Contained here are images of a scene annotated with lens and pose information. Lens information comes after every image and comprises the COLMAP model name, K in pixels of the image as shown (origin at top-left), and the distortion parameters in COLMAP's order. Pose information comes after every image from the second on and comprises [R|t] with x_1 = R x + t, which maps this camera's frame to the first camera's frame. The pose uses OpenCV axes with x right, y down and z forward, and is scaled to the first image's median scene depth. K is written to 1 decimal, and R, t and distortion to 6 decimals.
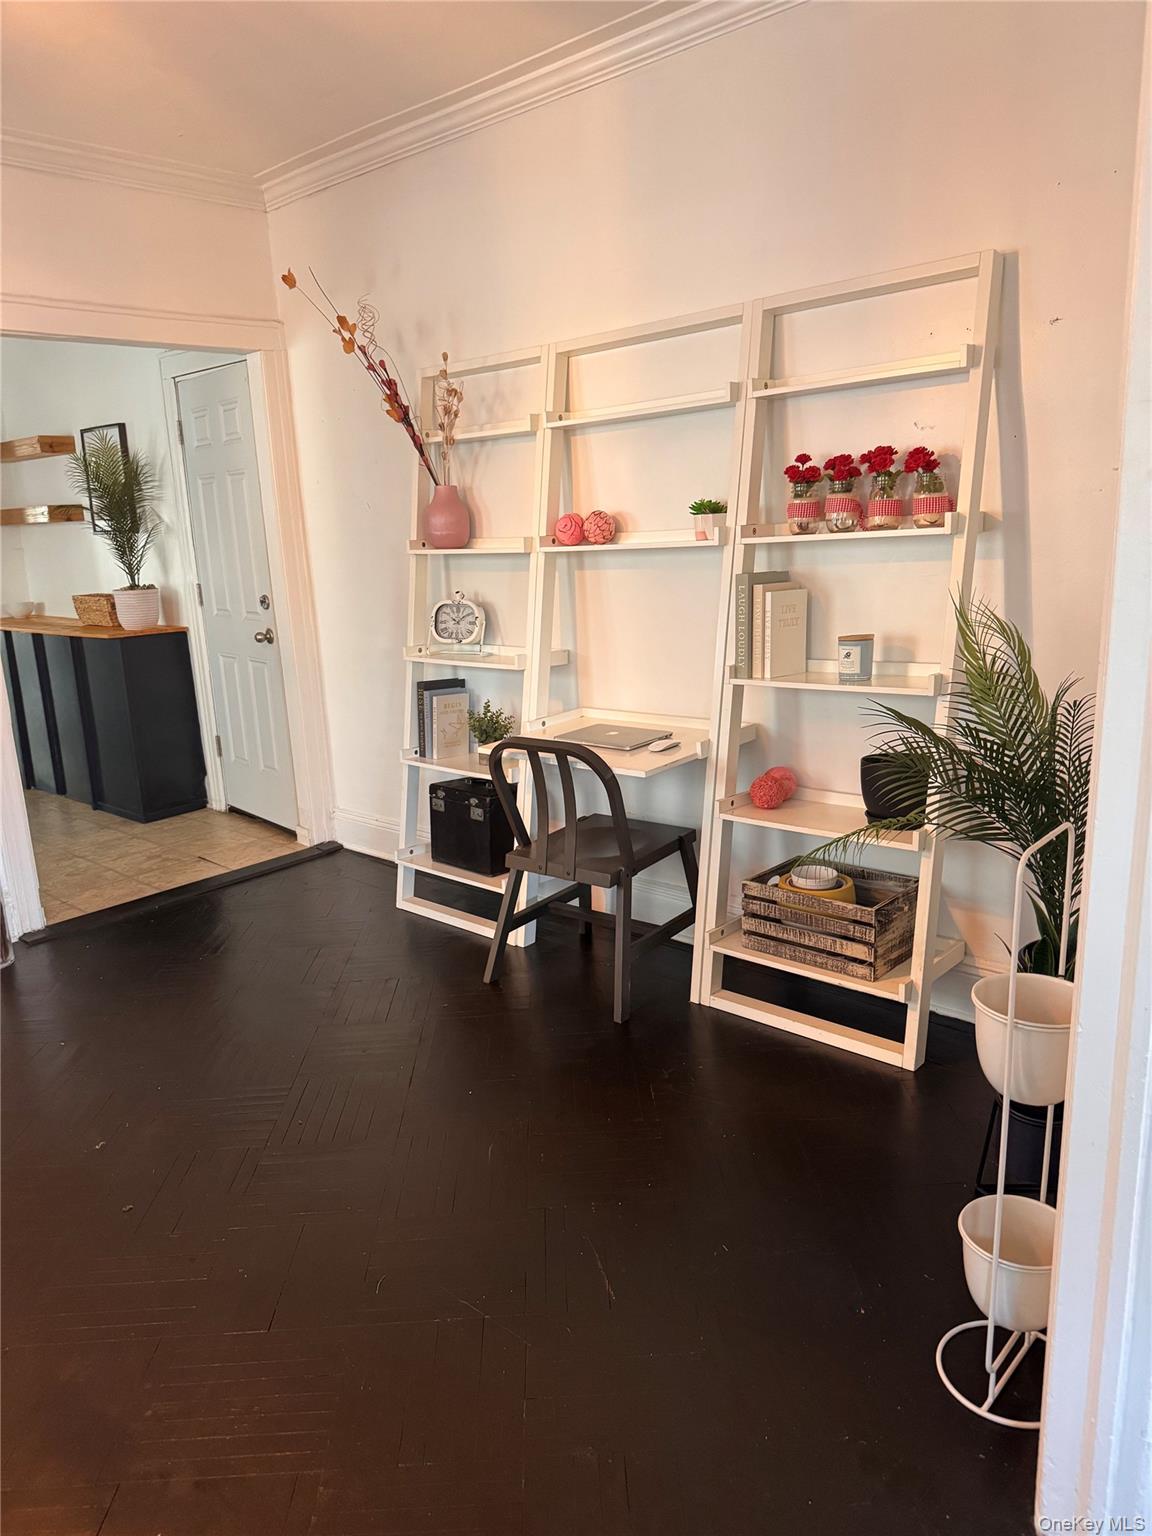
lens RADIAL K [[1045.2, 0, 594.4], [0, 1045.2, 769.7], [0, 0, 1]] dist [0.097235, -0.108423]
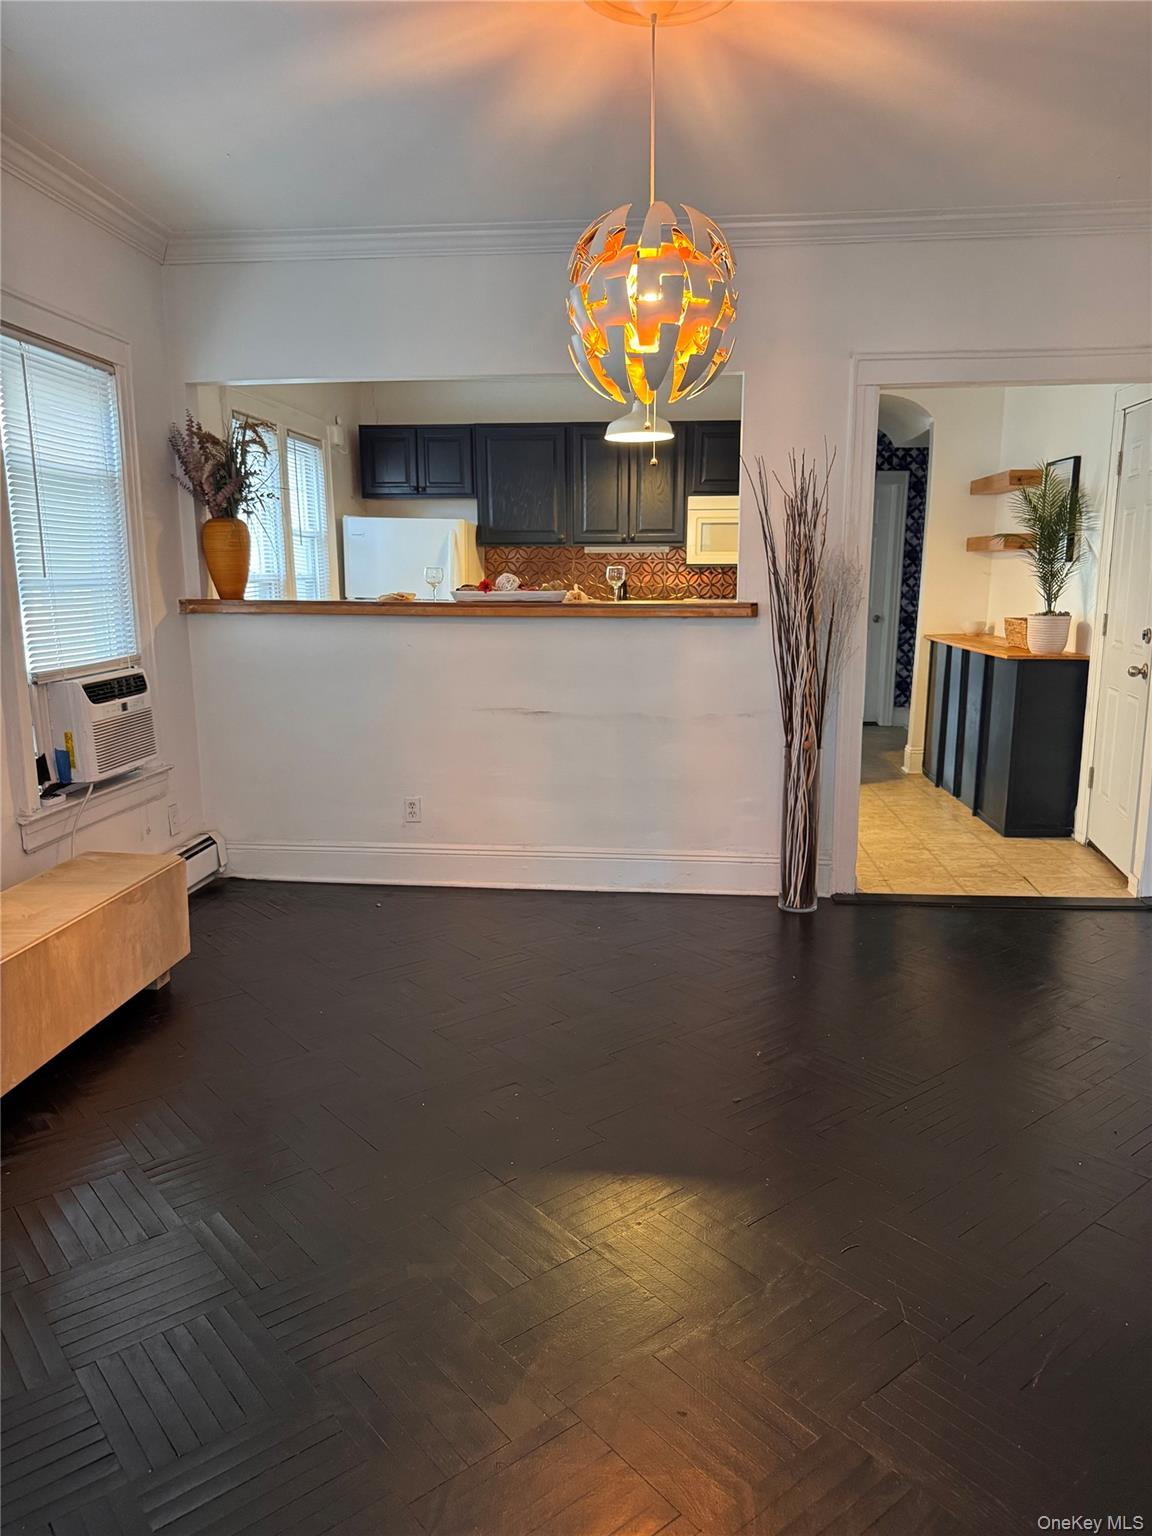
lens RADIAL K [[1045.2, 0, 594.4], [0, 1045.2, 769.7], [0, 0, 1]] dist [0.097235, -0.108423]
pose [[0.630208, 0.183669, -0.754389, 0.101961], [-0.202351, 0.976893, 0.068800, -0.004398], [0.749594, 0.109293, 0.652812, 0.008560]]
